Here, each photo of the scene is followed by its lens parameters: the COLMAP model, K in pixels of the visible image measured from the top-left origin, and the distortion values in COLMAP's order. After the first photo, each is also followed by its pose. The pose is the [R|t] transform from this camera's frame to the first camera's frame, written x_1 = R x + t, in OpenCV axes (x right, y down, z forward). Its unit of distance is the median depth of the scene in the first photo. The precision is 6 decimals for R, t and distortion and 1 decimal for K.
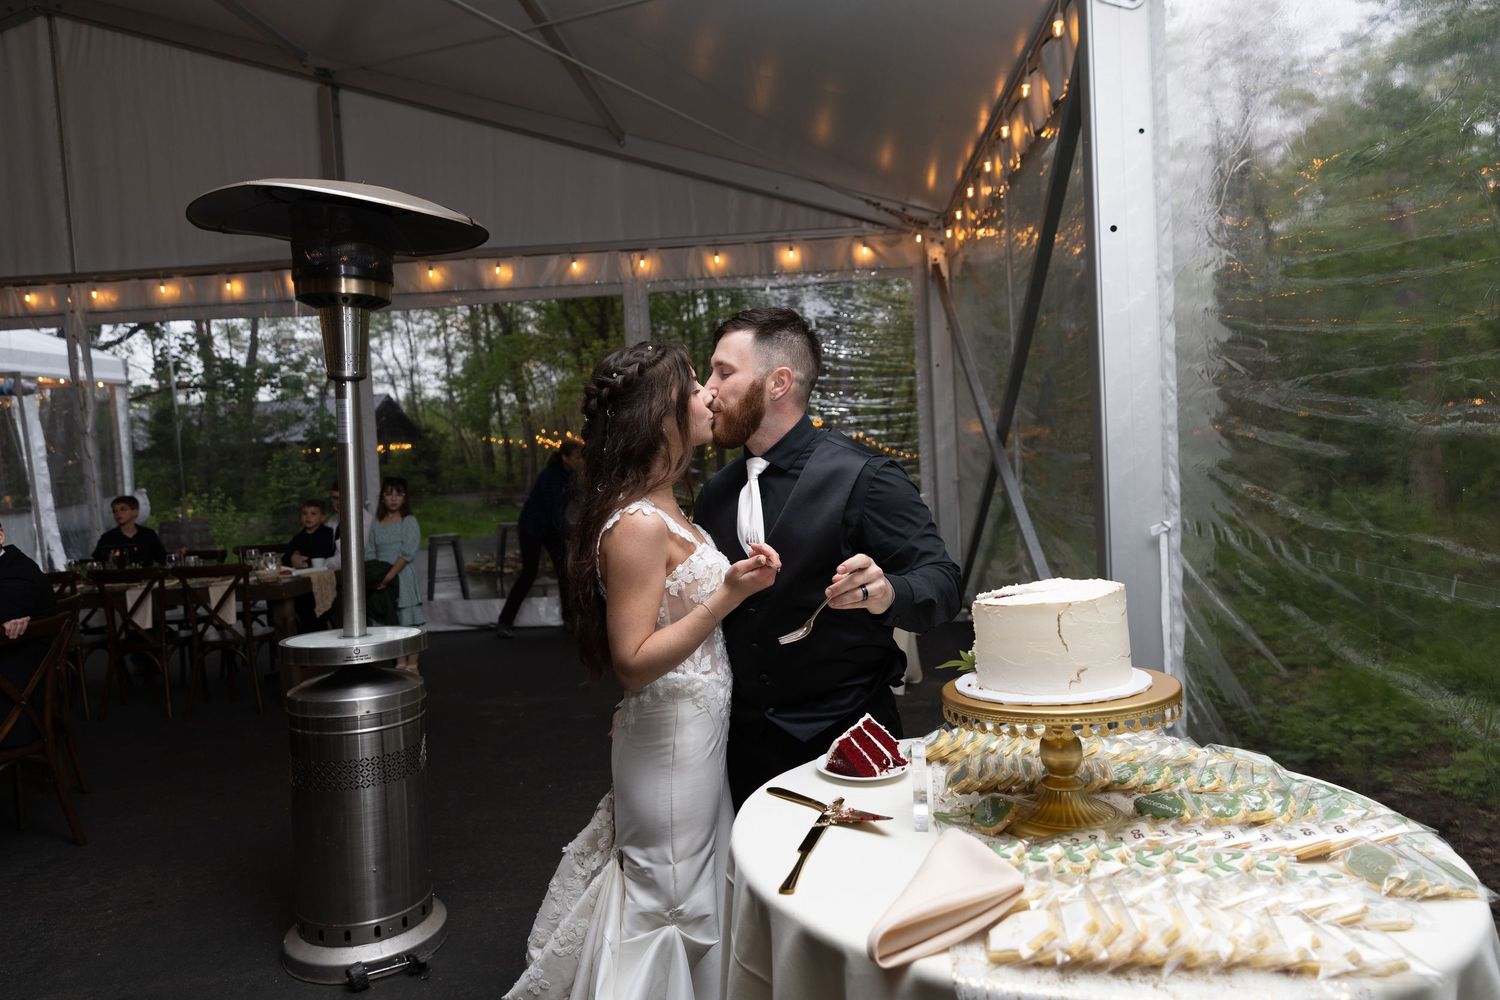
lens RADIAL K [[1055.2, 0, 714.2], [0, 1055.2, 502.7], [0, 0, 1]] dist [0.014128, 0.000101]
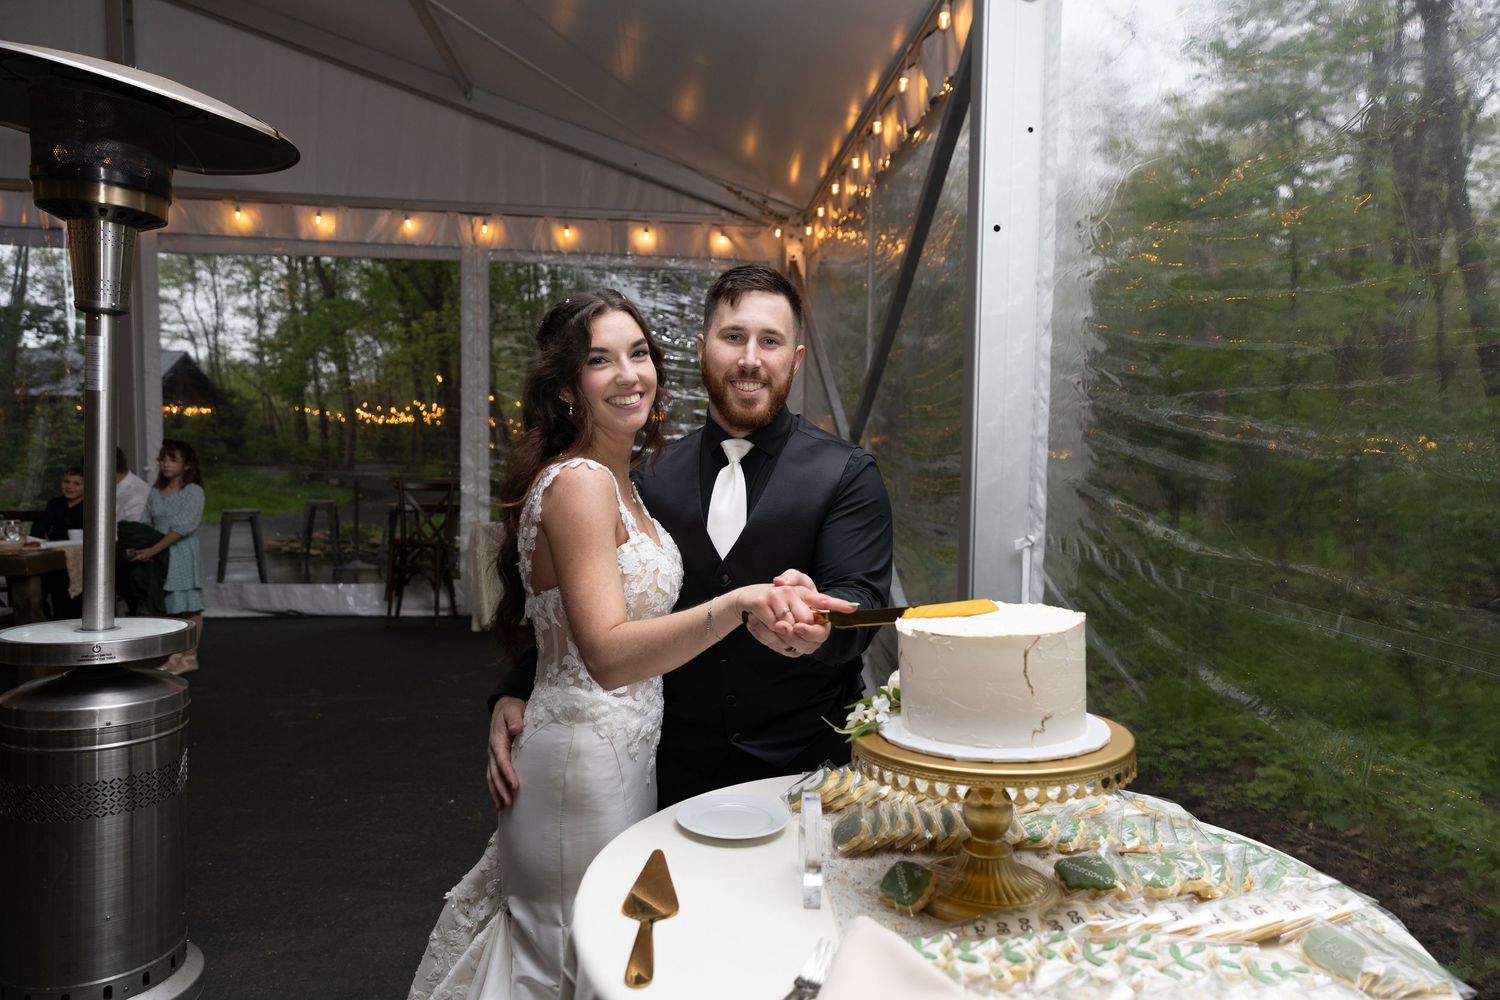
lens RADIAL K [[1015.6, 0, 752.6], [0, 1015.6, 505.8], [0, 0, 1]] dist [0.004832, 0.000439]
pose [[0.977534, 0.053281, 0.203931, -0.009627], [-0.054916, 0.998488, 0.002364, 0.001368], [-0.203497, -0.013510, 0.978982, 0.101414]]
